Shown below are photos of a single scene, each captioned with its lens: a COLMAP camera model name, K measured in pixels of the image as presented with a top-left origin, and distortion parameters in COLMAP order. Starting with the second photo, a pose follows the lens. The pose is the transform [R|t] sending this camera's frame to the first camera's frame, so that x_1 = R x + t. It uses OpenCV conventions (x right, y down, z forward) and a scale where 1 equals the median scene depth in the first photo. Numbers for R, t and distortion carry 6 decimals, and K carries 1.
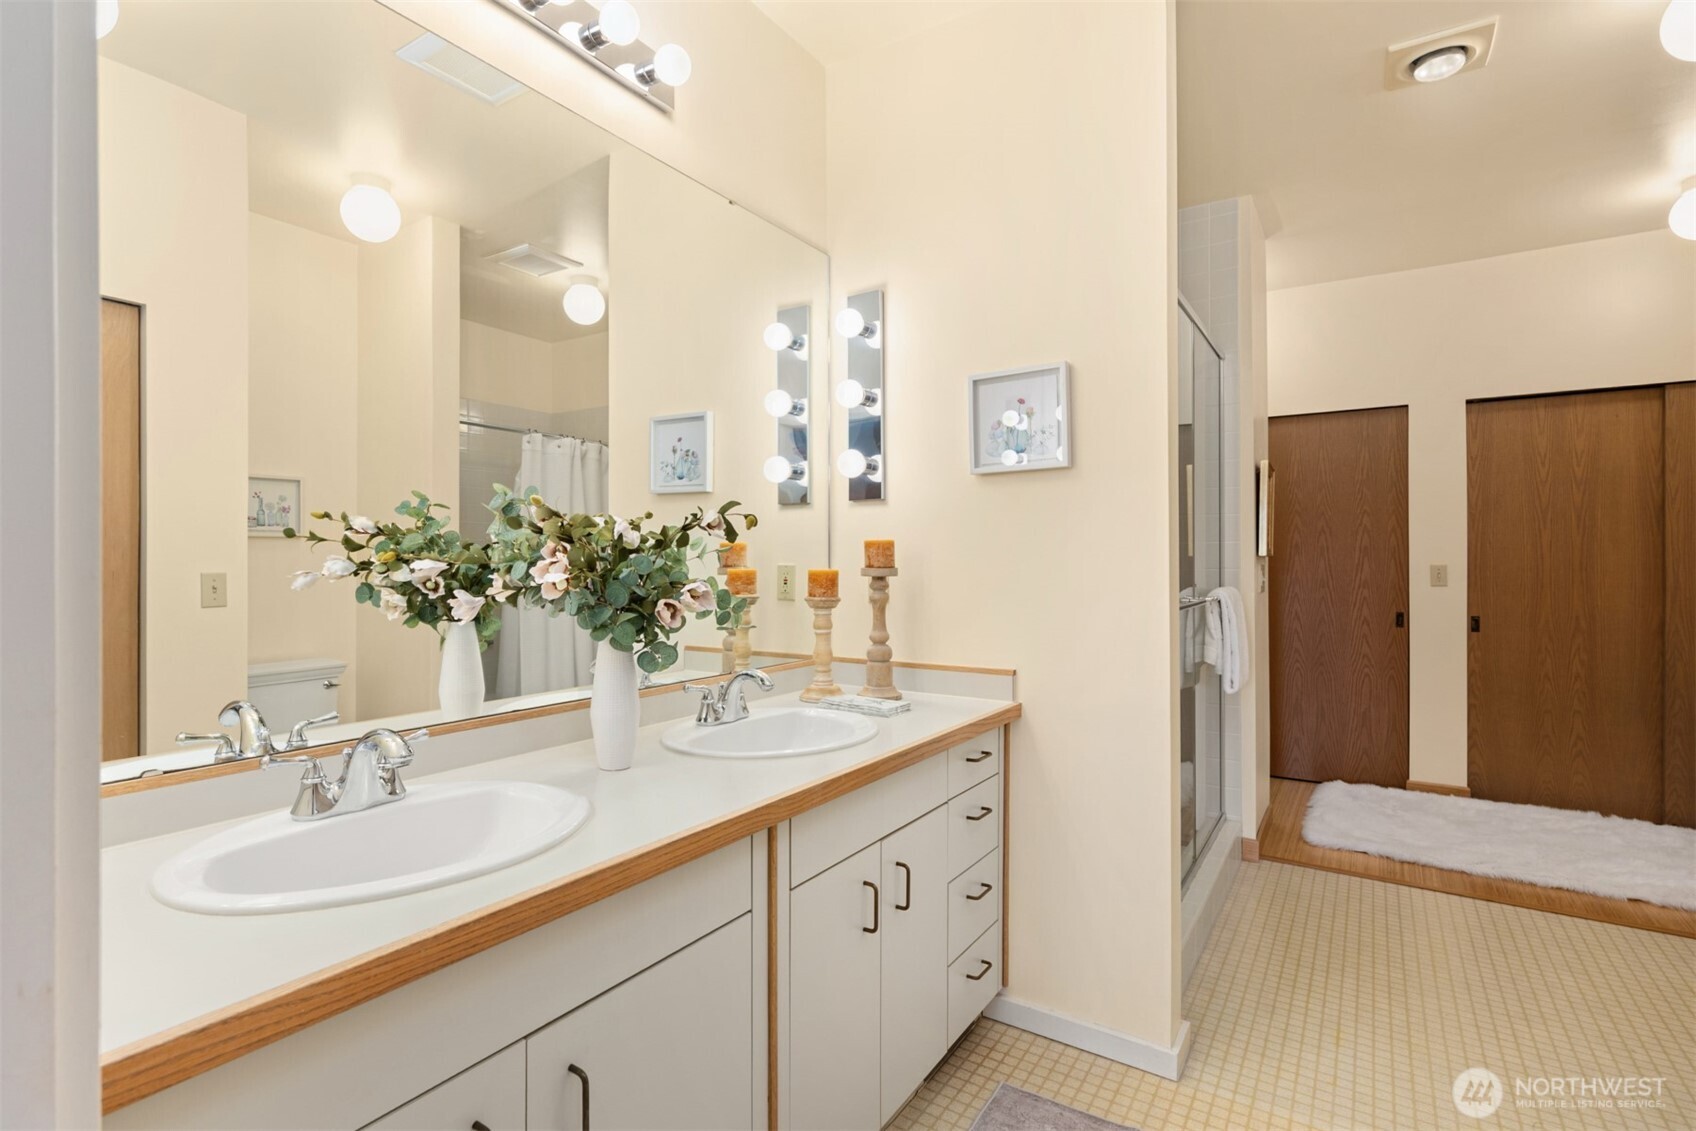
lens RADIAL K [[832.5, 0, 847.0], [0, 832.5, 551.3], [0, 0, 1]] dist [-0.003123, 0.000133]
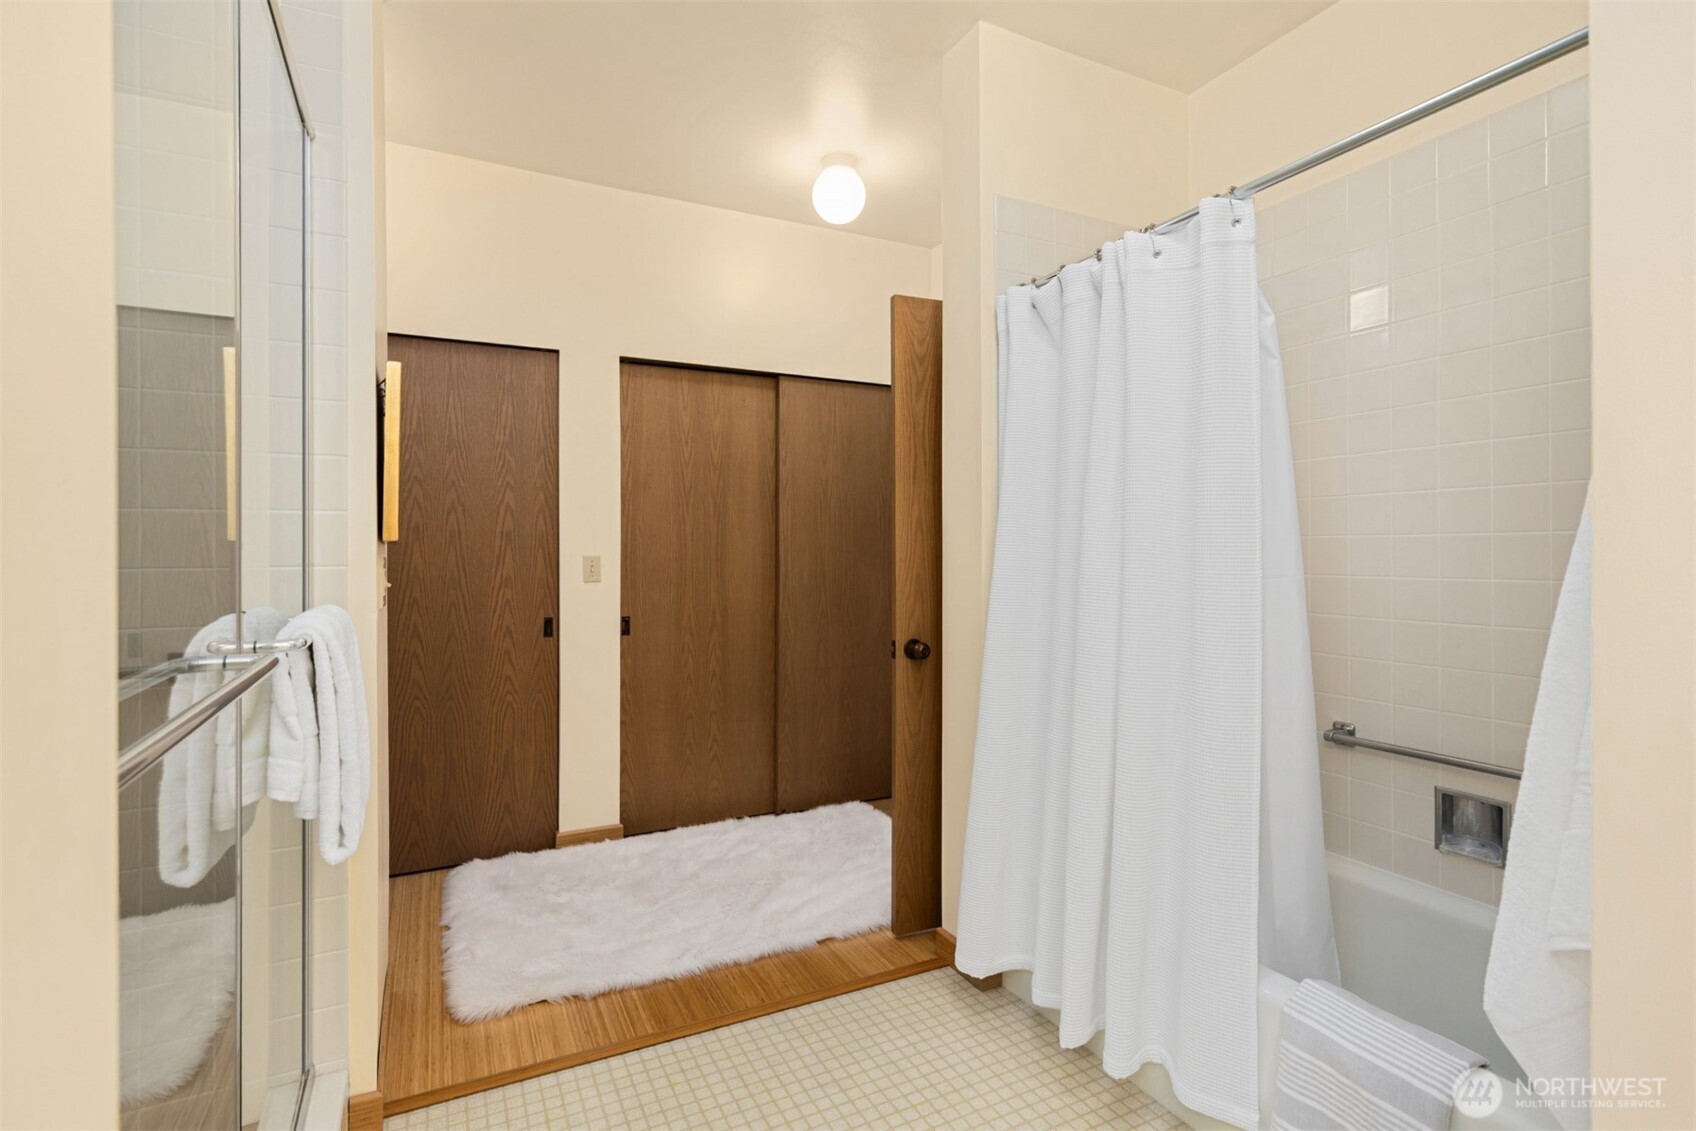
lens RADIAL K [[832.5, 0, 847.0], [0, 832.5, 551.3], [0, 0, 1]] dist [-0.003123, 0.000133]
pose [[0.524035, -0.001327, 0.851696, 0.163280], [-0.006586, 0.999963, 0.005611, 0.006243], [-0.851671, -0.008549, 0.524007, 0.385332]]
